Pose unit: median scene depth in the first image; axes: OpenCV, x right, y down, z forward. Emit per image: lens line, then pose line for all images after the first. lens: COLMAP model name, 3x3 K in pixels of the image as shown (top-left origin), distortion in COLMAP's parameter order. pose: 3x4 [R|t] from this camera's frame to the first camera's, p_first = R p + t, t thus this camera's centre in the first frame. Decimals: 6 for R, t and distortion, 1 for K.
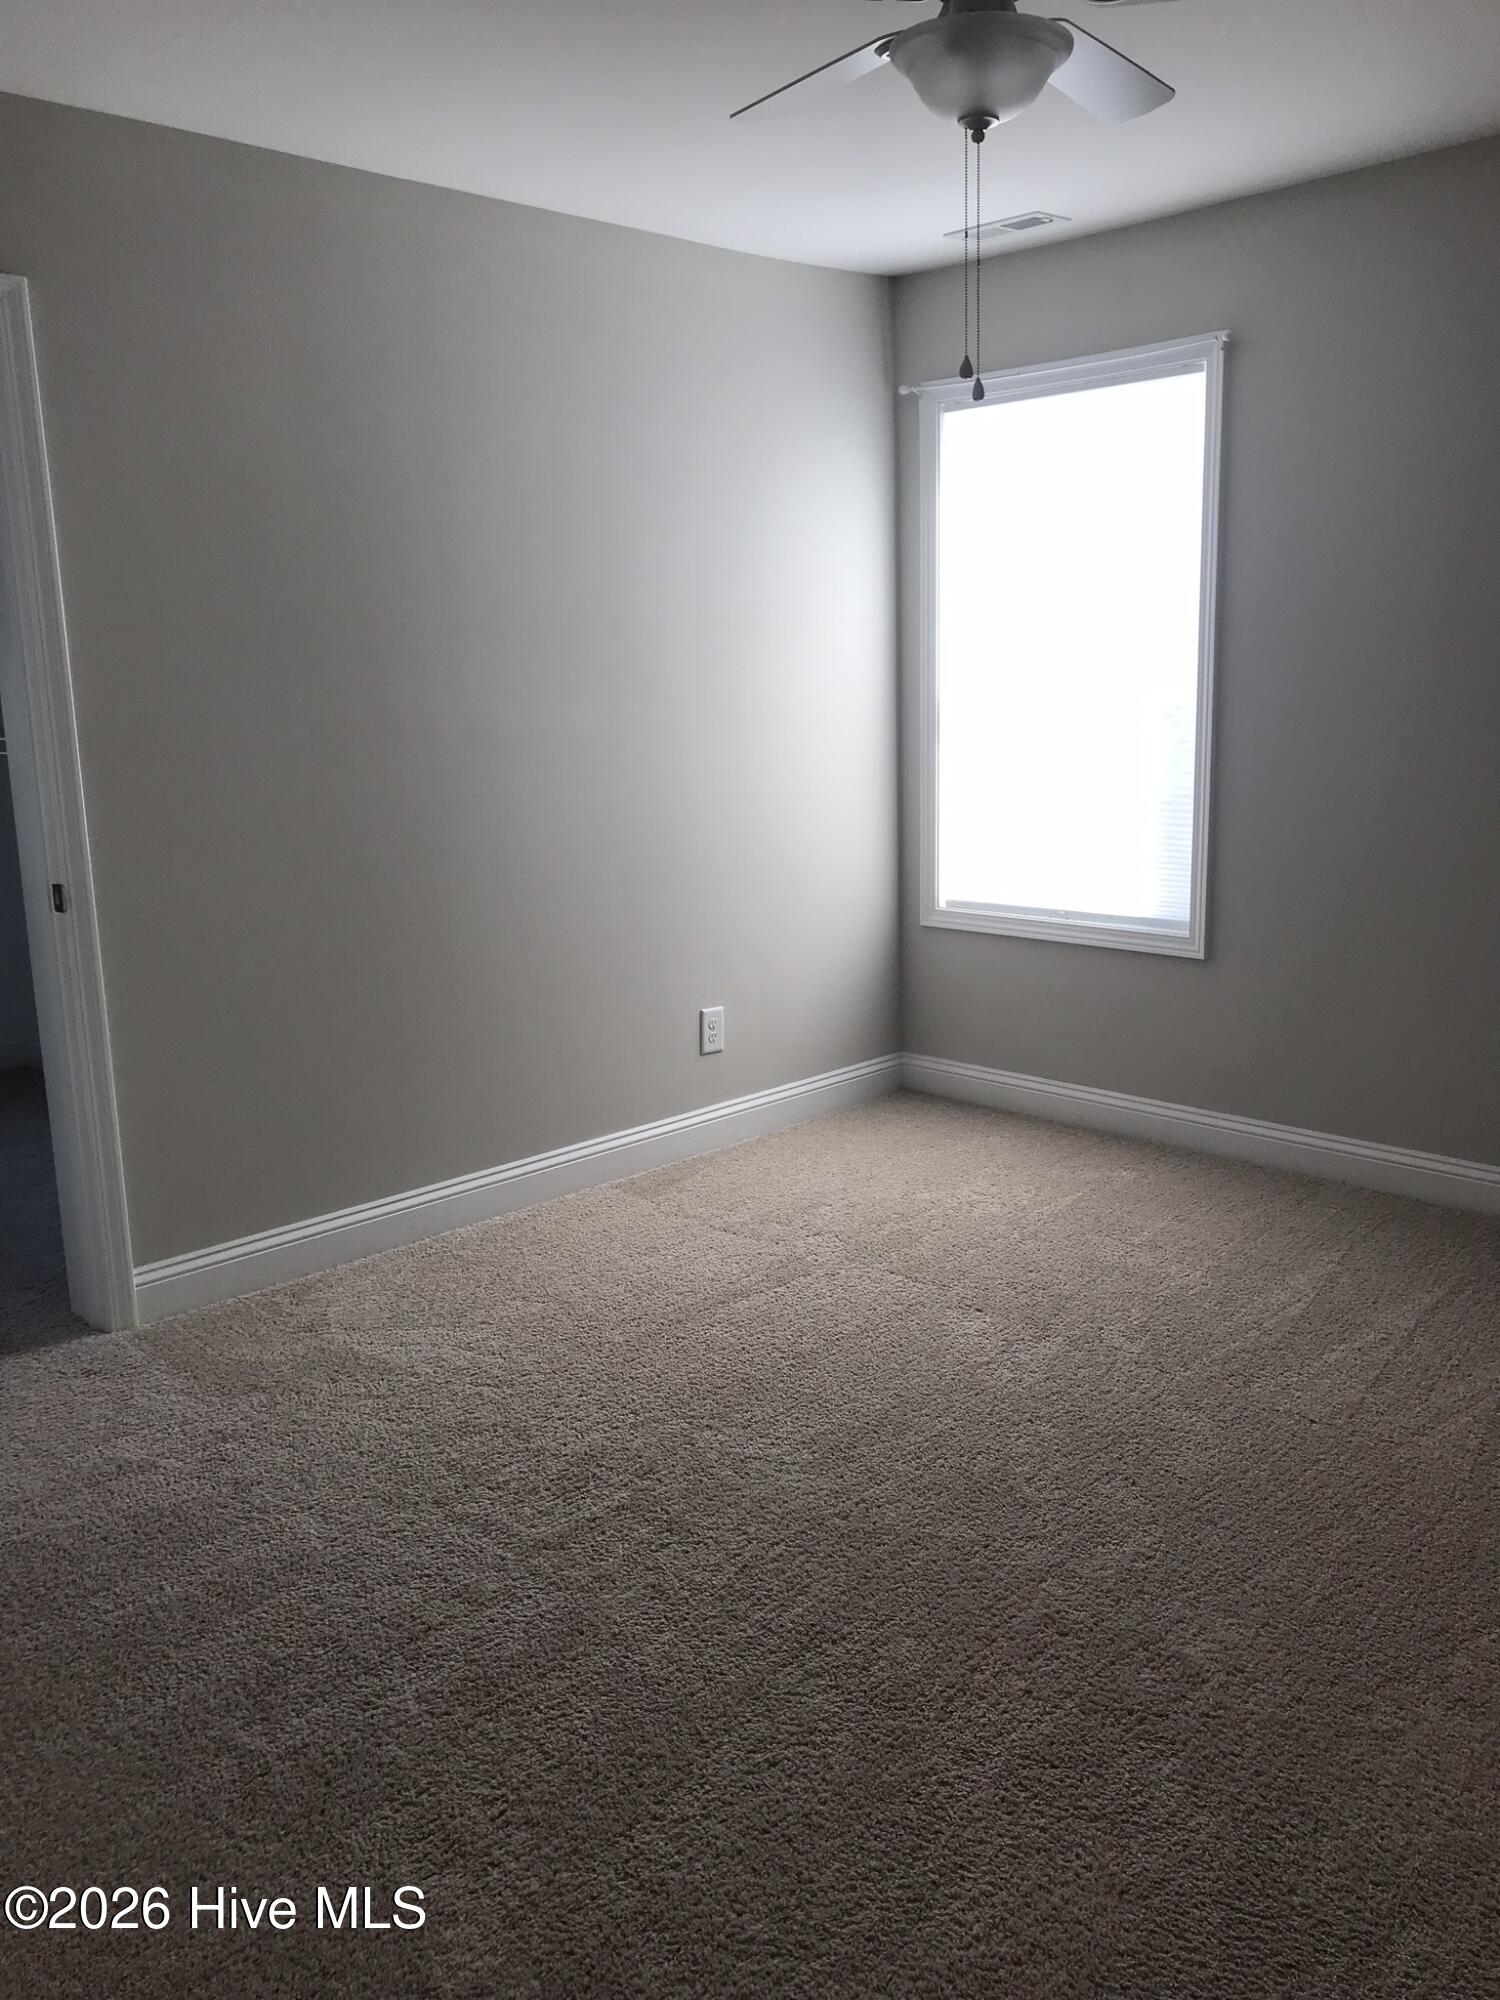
lens RADIAL K [[1637.0, 0, 774.7], [0, 1637.0, 959.0], [0, 0, 1]] dist [0.028949, -0.026272]
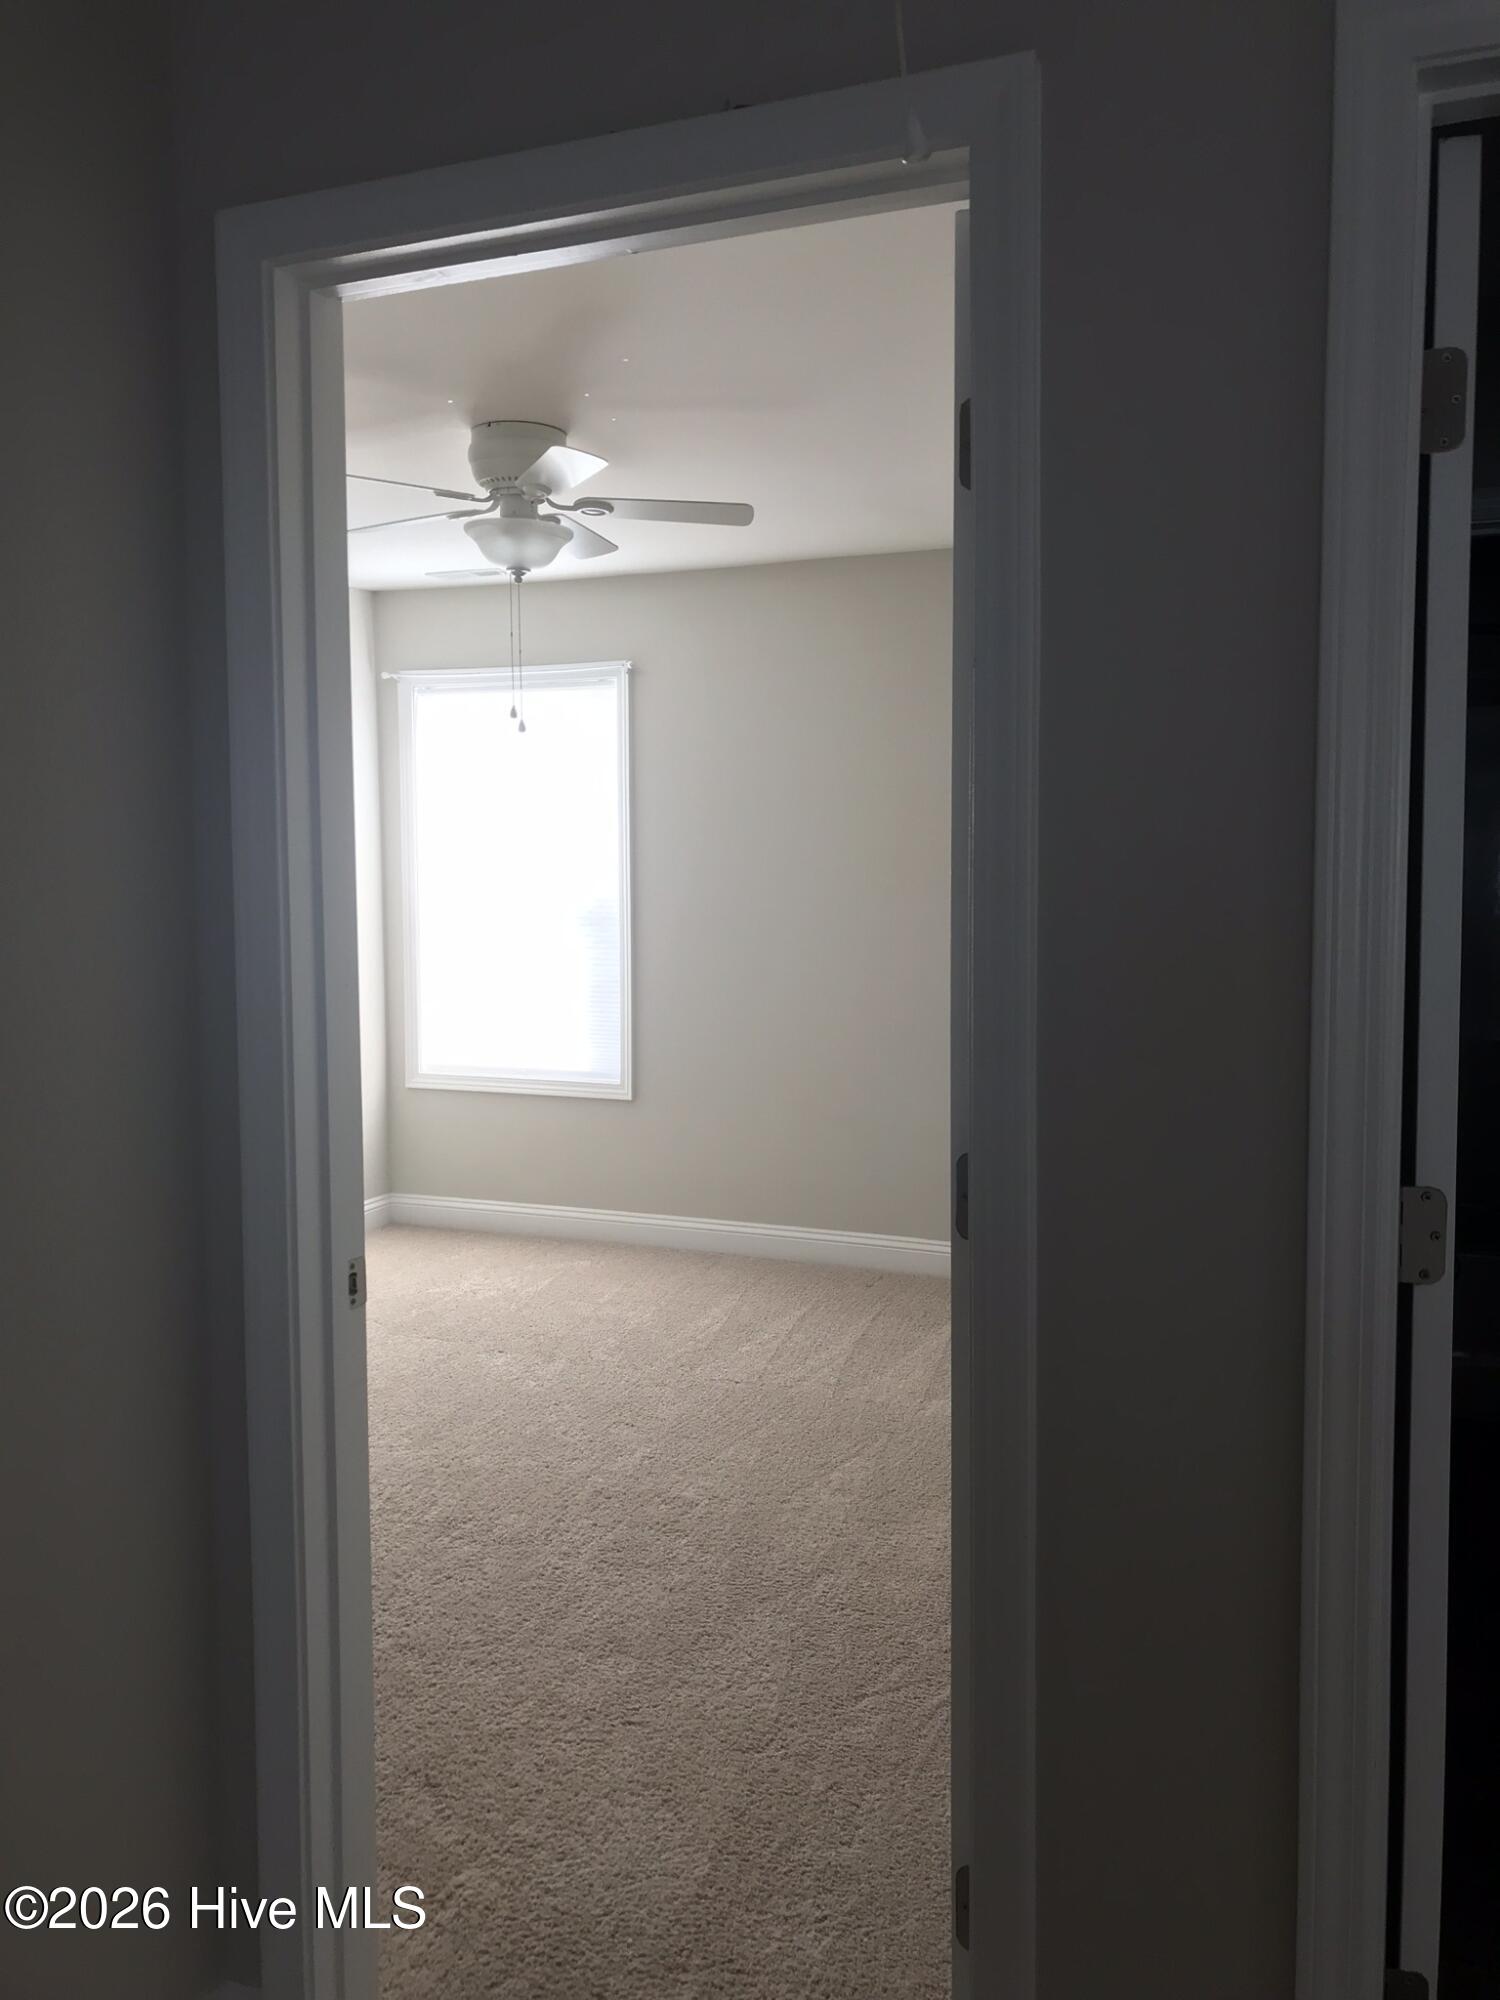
lens RADIAL K [[1637.0, 0, 783.0], [0, 1637.0, 943.3], [0, 0, 1]] dist [0.028949, -0.026272]
pose [[0.921354, -0.002477, 0.388716, -0.195819], [0.054403, 0.990960, -0.122633, 0.058054], [-0.384898, 0.134135, 0.913160, -0.402424]]
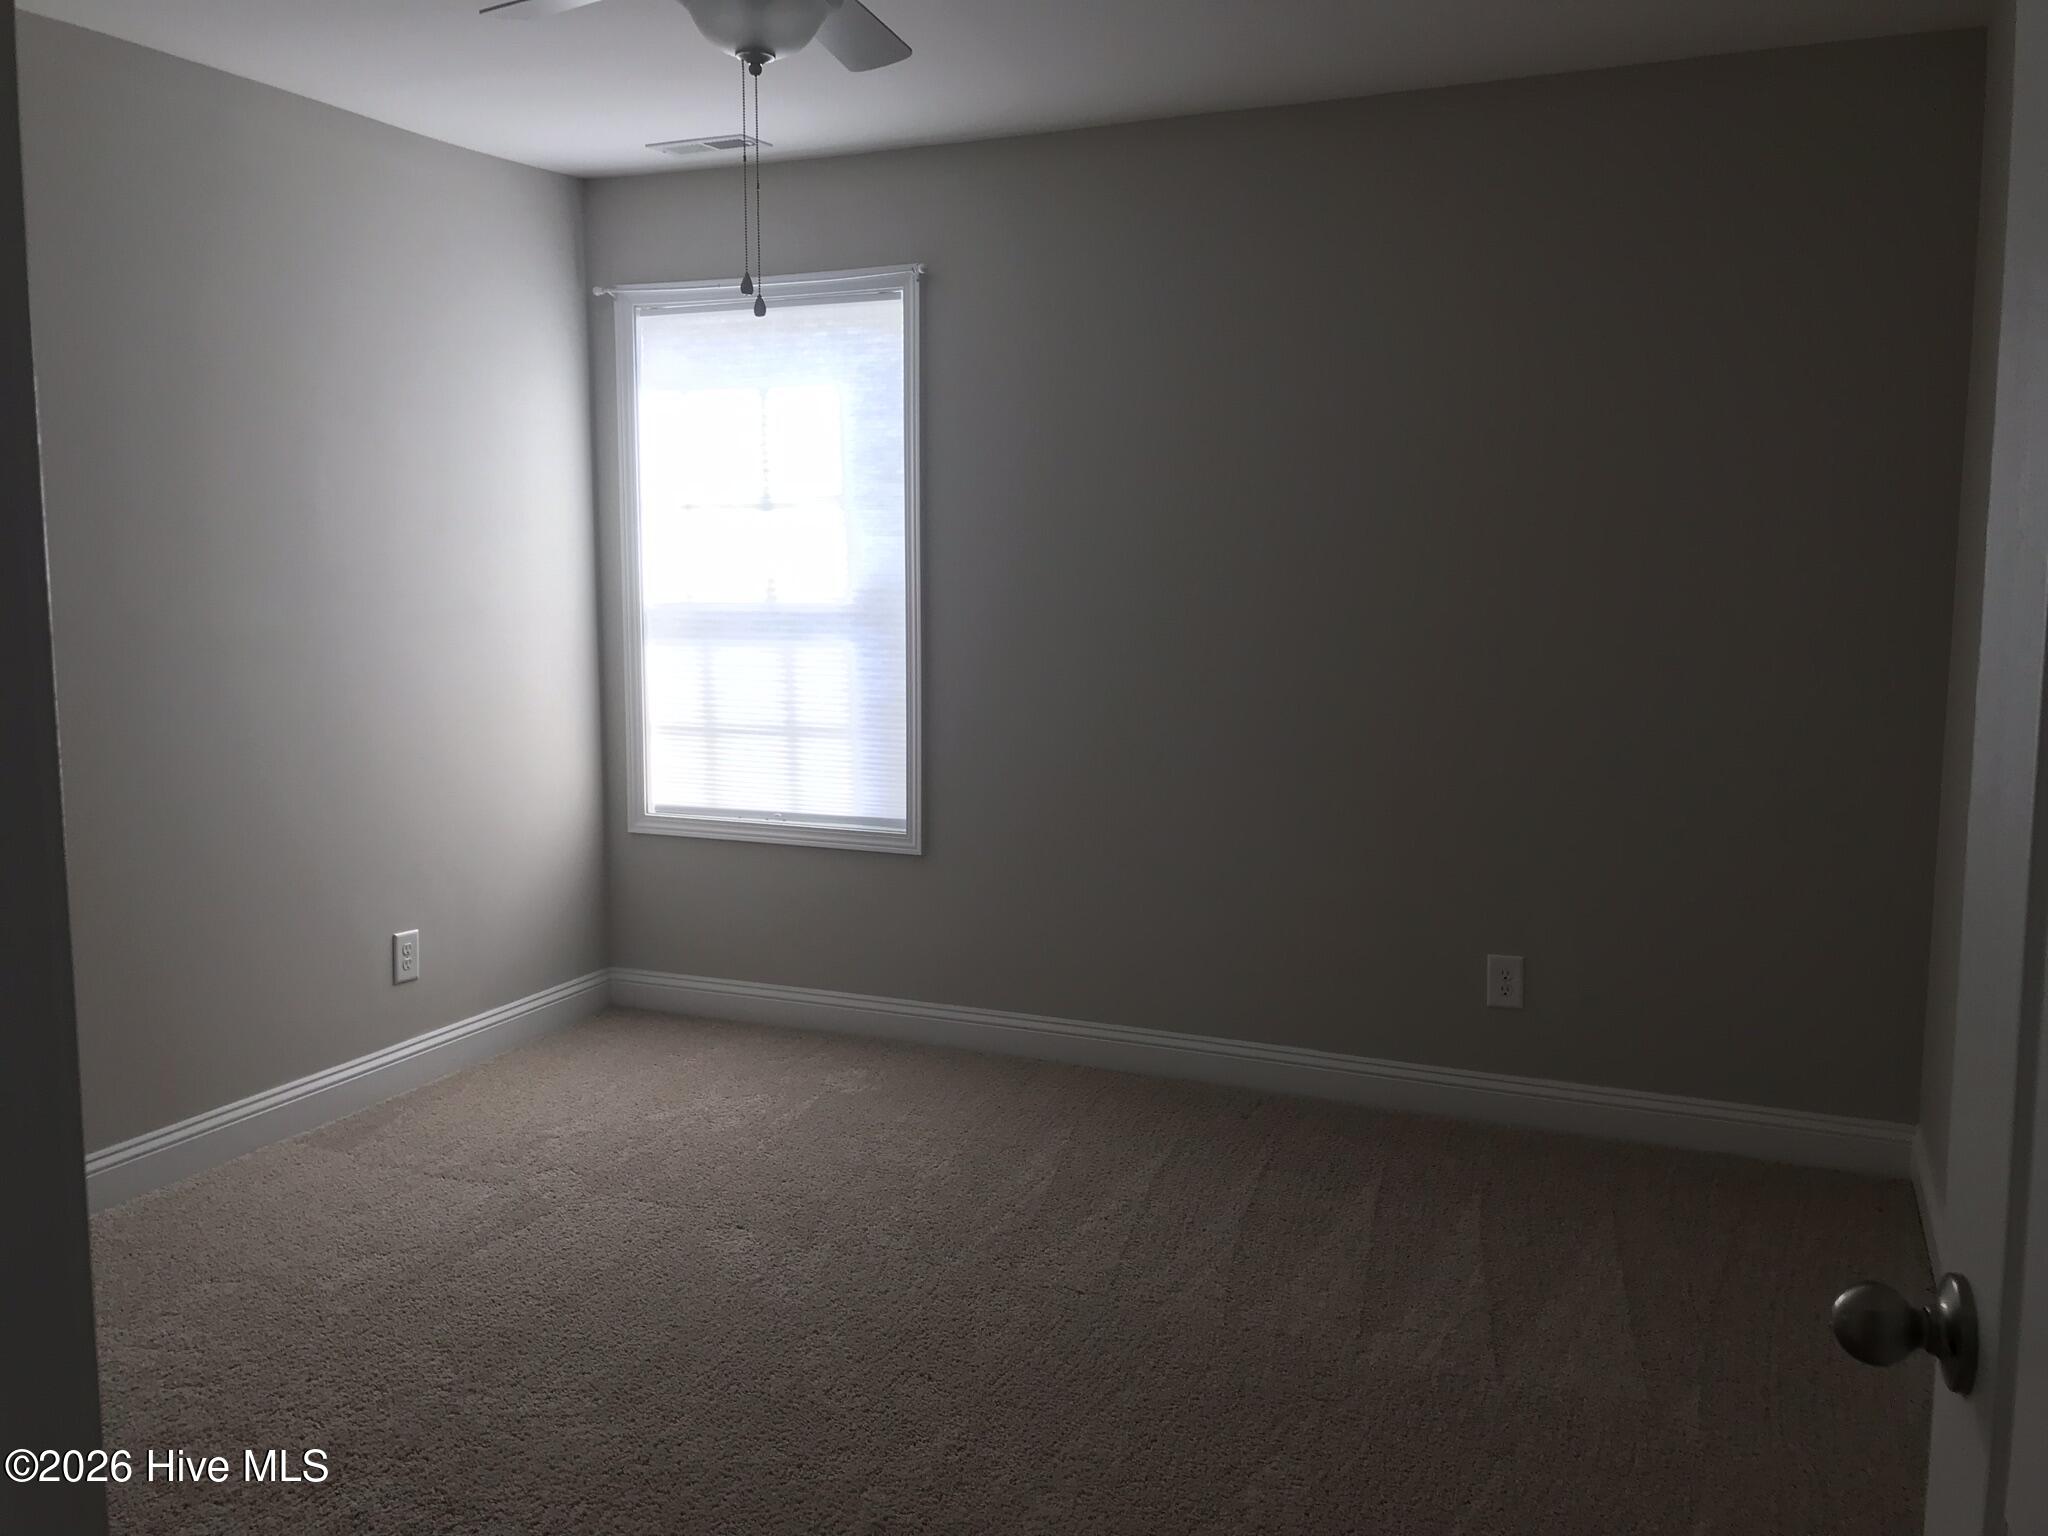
lens RADIAL K [[1676.3, 0, 1012.0], [0, 1676.3, 721.9], [0, 0, 1]] dist [0.028949, -0.026272]
pose [[0.932735, -0.013742, 0.360301, -0.081386], [0.044522, 0.996016, -0.077270, 0.000773], [-0.357804, 0.088114, 0.929630, -0.008702]]
